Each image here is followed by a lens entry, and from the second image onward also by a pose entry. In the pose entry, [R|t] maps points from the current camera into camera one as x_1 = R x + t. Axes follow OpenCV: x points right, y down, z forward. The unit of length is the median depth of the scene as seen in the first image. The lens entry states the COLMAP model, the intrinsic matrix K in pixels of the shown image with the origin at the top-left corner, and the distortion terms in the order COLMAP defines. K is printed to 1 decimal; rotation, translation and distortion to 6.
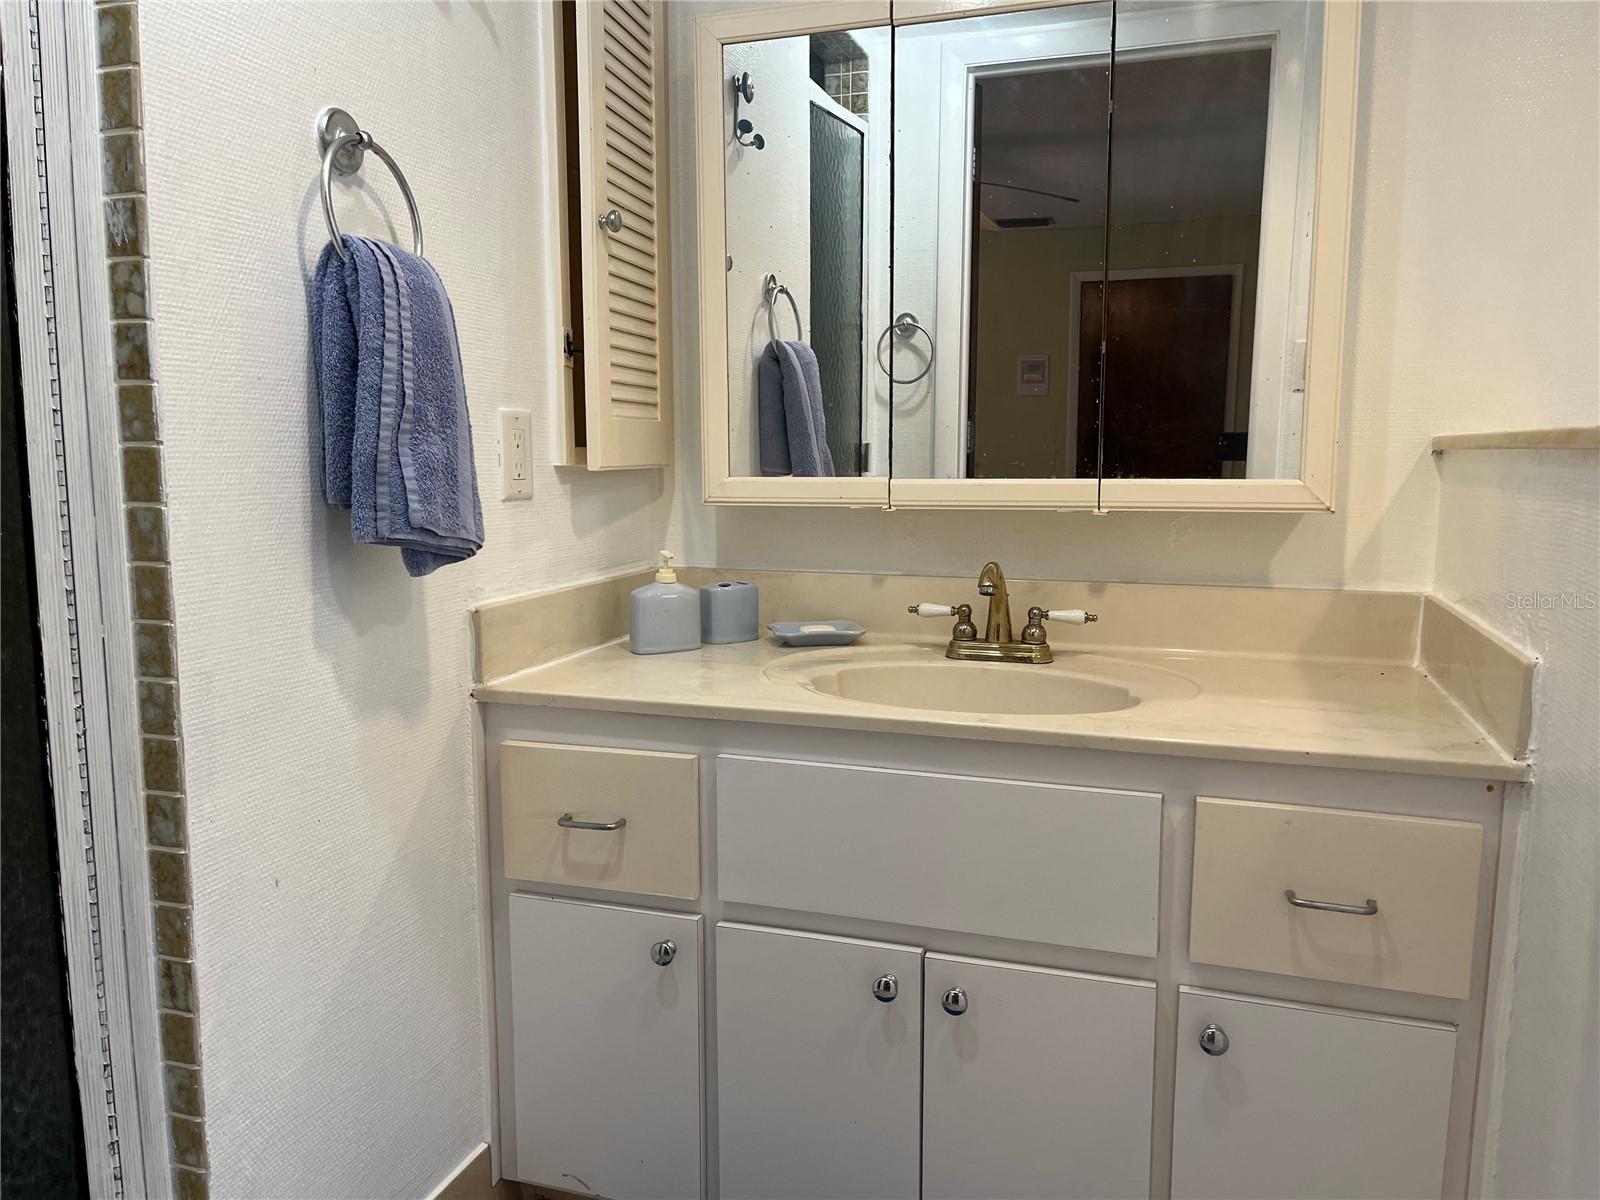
lens RADIAL K [[1224.1, 0, 800.0], [0, 1224.1, 600.0], [0, 0, 1]] dist [0.069989, -0.078790]
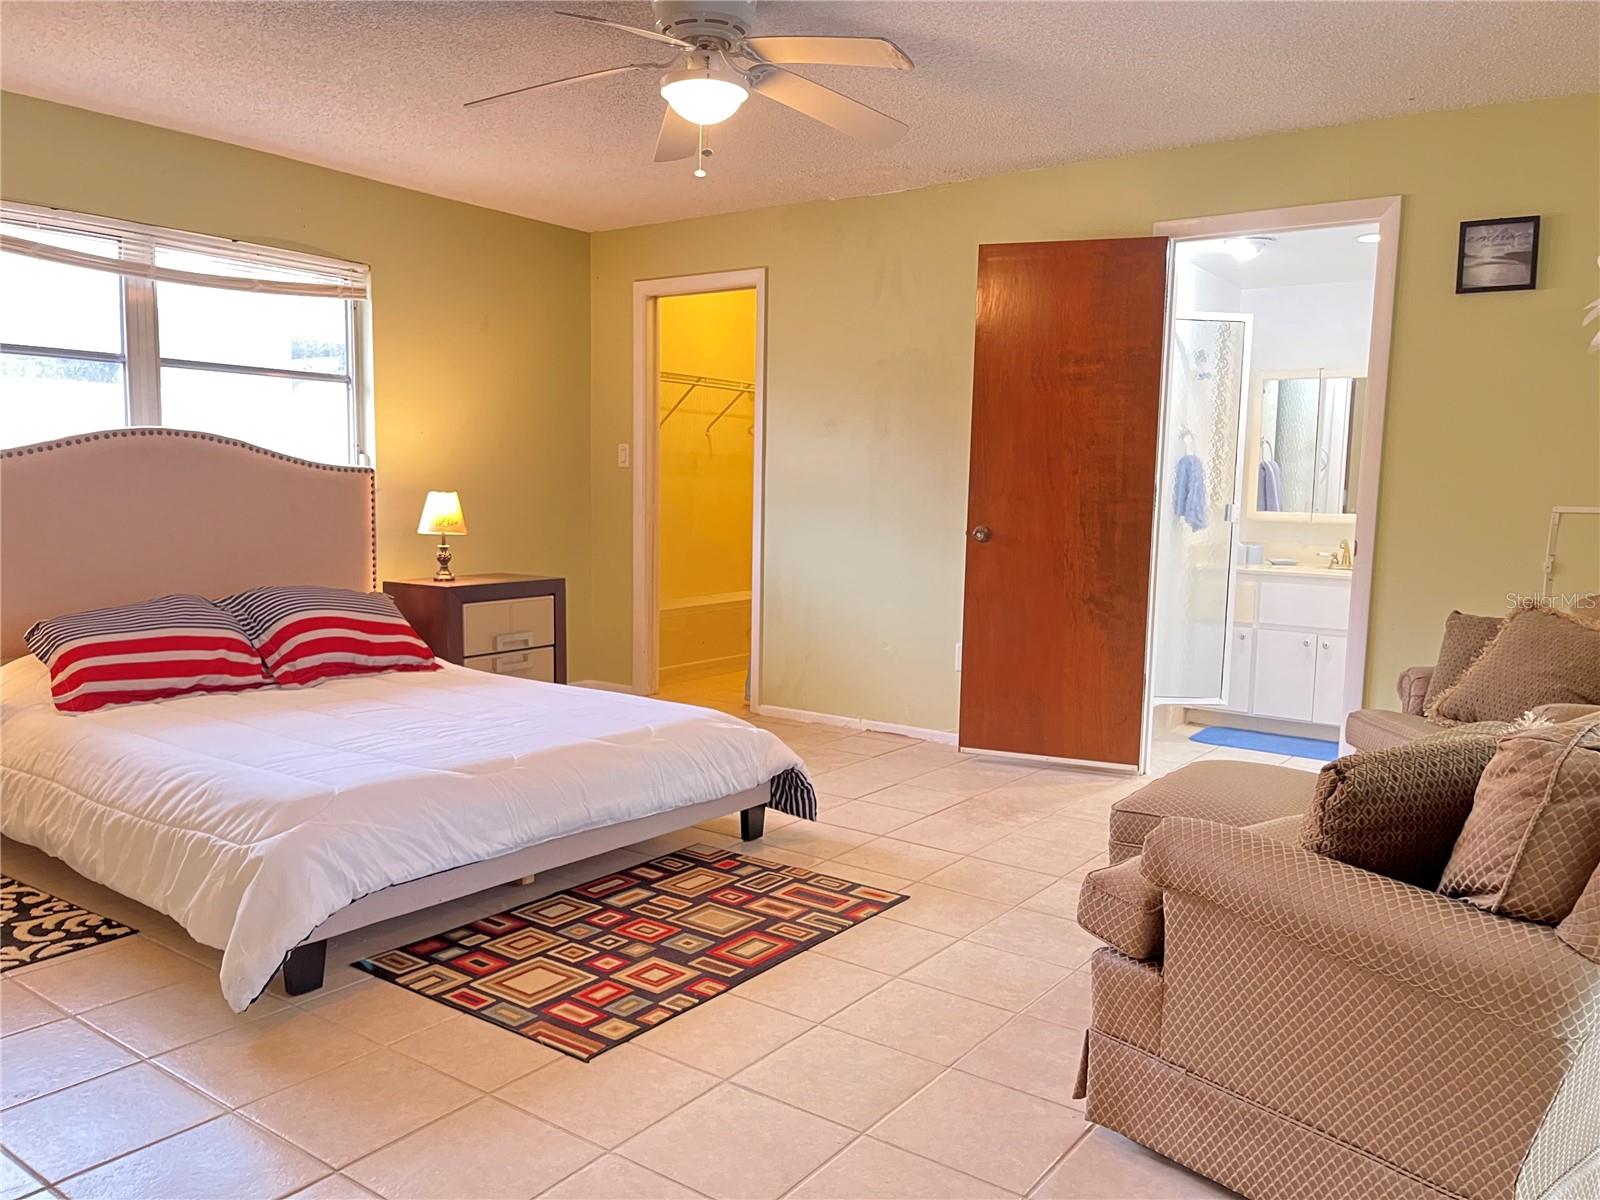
lens RADIAL K [[1233.2, 0, 800.5], [0, 1233.2, 627.1], [0, 0, 1]] dist [0.051377, -0.056102]
pose [[0.957404, 0.052082, -0.284015, -0.302251], [-0.054591, 0.998508, -0.000918, 0.307987], [0.283544, 0.016384, 0.958819, -2.780022]]
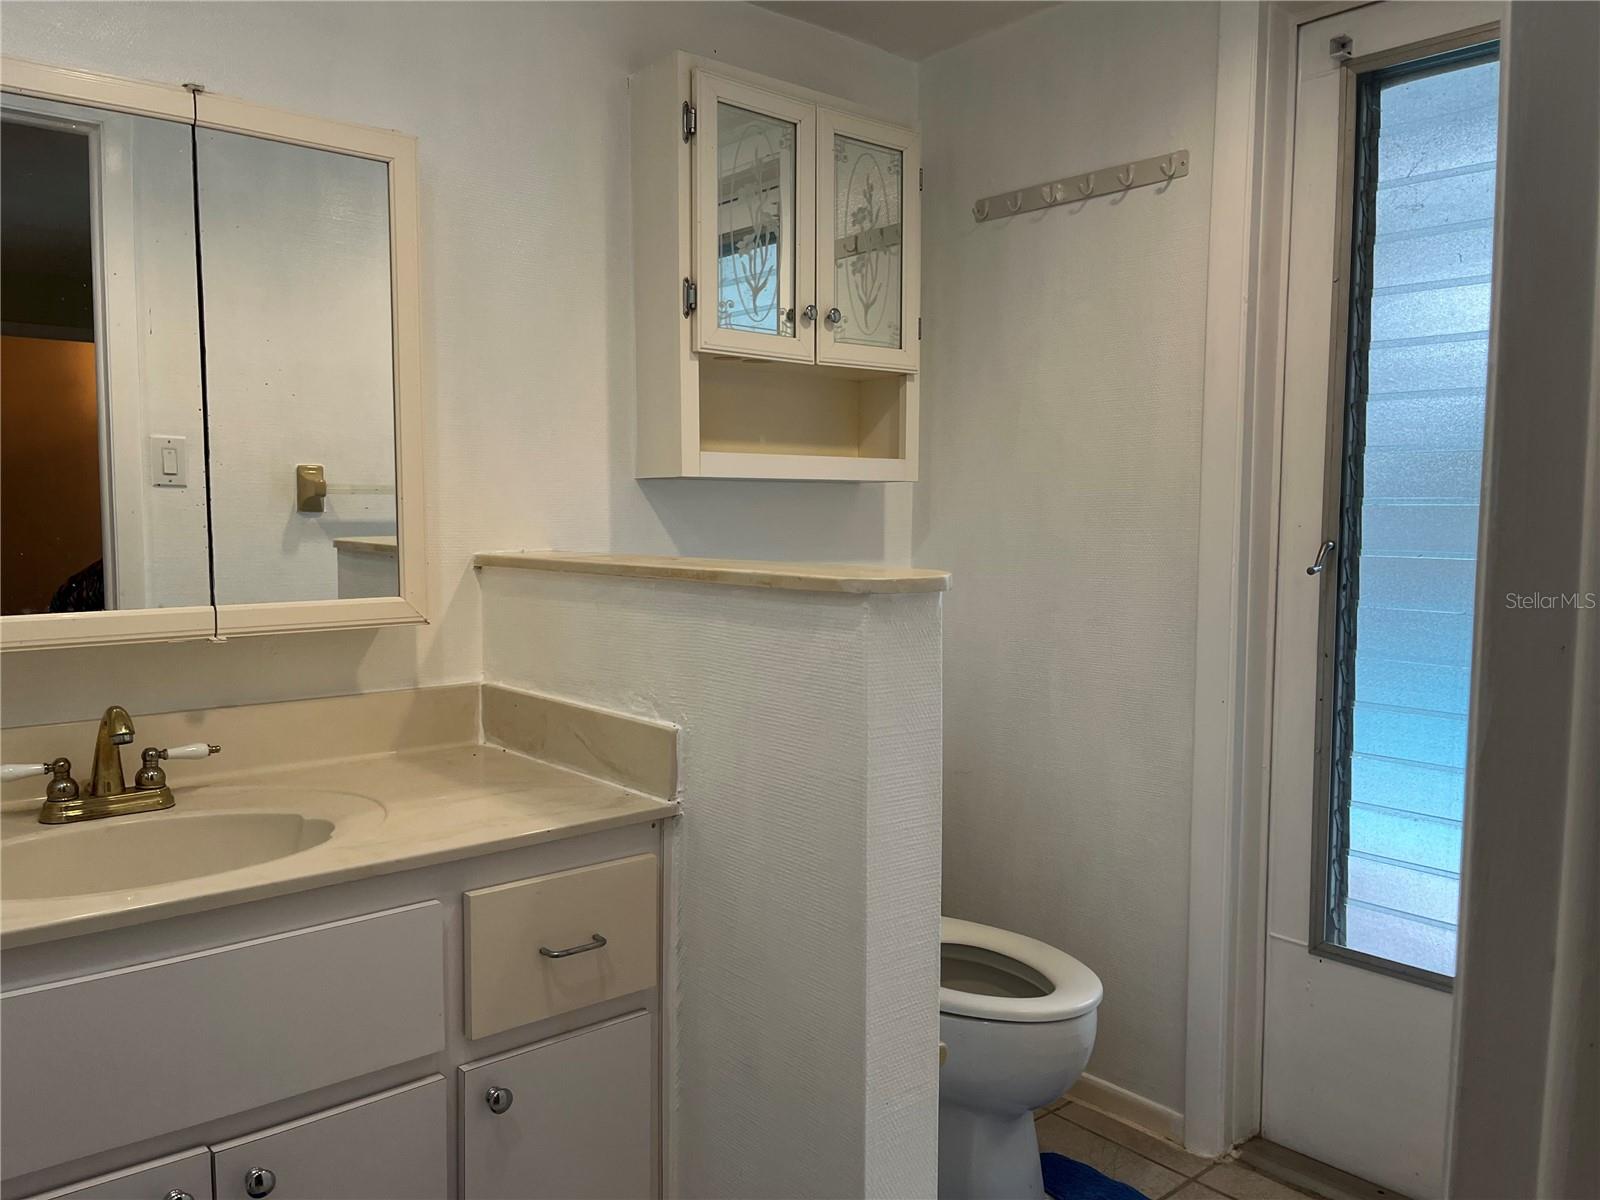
lens RADIAL K [[1224.1, 0, 800.0], [0, 1224.1, 600.0], [0, 0, 1]] dist [0.069989, -0.078790]
pose [[0.509679, -0.062981, 0.858056, -0.378636], [0.102392, 0.994669, 0.012188, -0.071227], [-0.854250, 0.081646, 0.513411, 0.110953]]
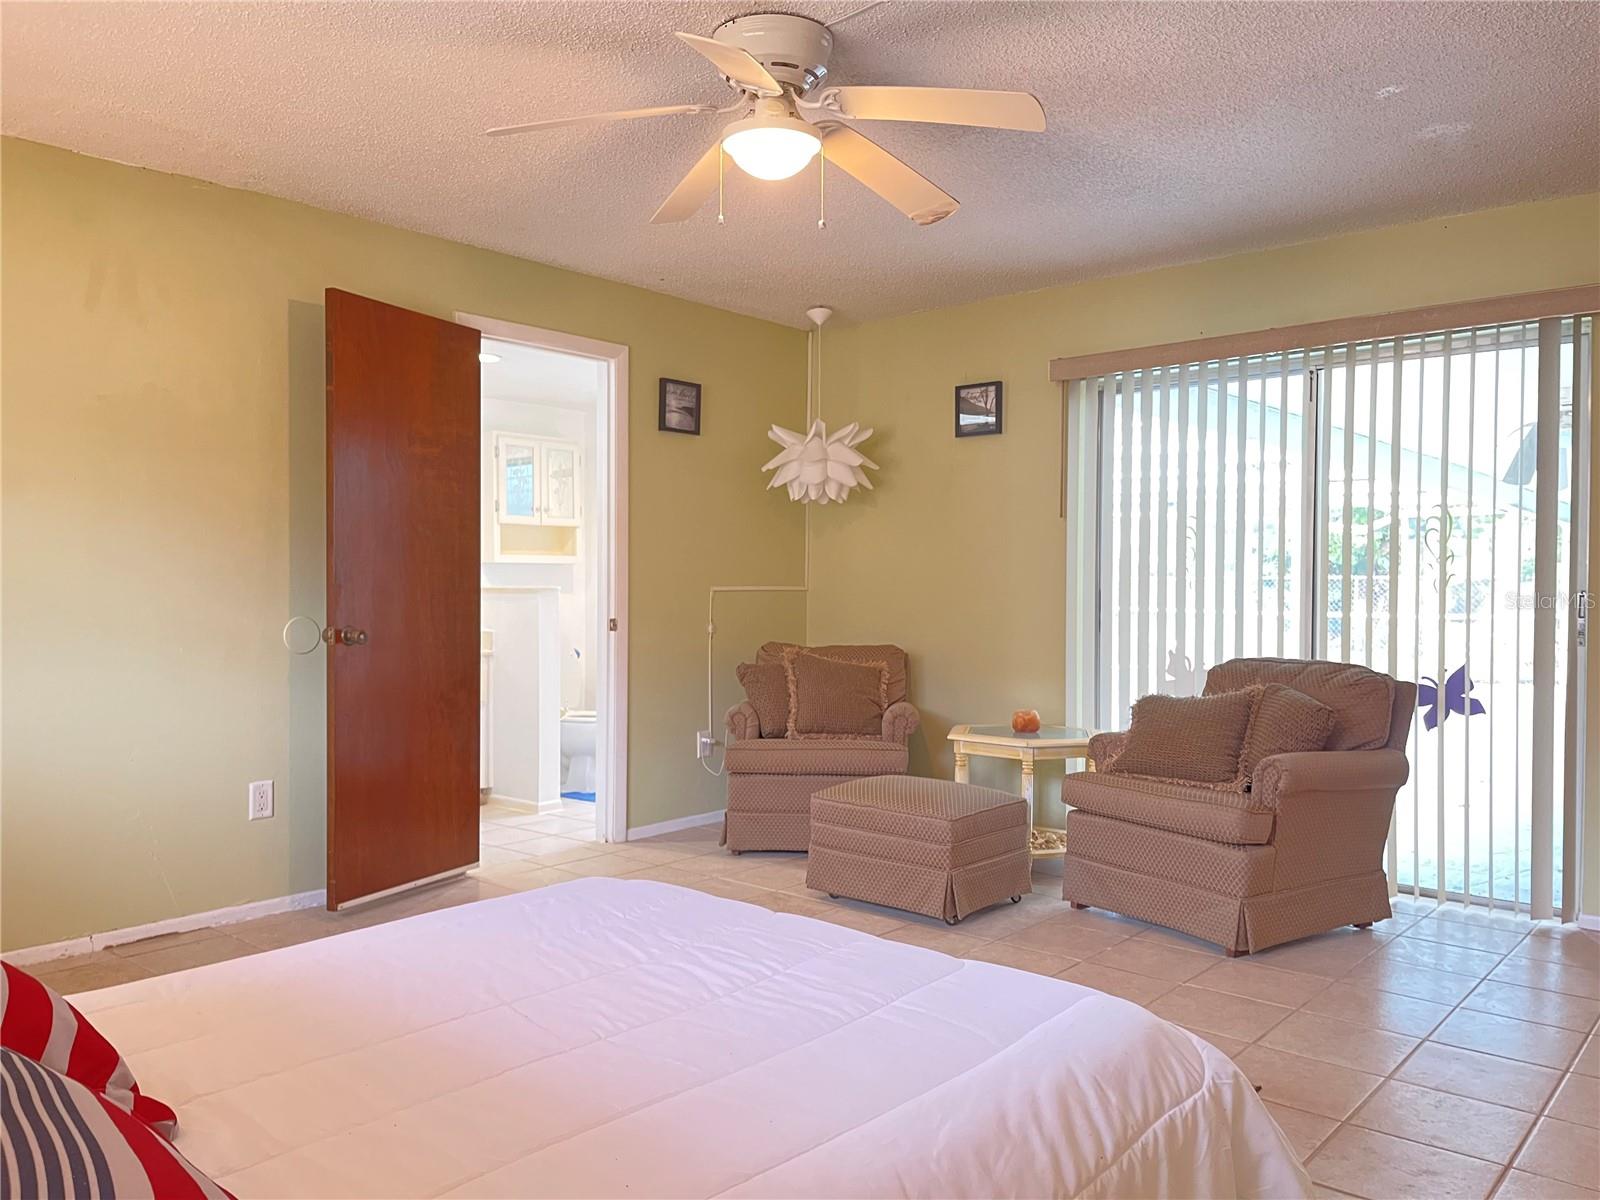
lens RADIAL K [[1224.1, 0, 800.0], [0, 1224.1, 600.0], [0, 0, 1]] dist [0.069989, -0.078790]
pose [[0.387757, -0.009932, 0.921708, -2.633731], [0.108403, 0.993494, -0.034900, 0.170620], [-0.915365, 0.113449, 0.386311, -1.578049]]
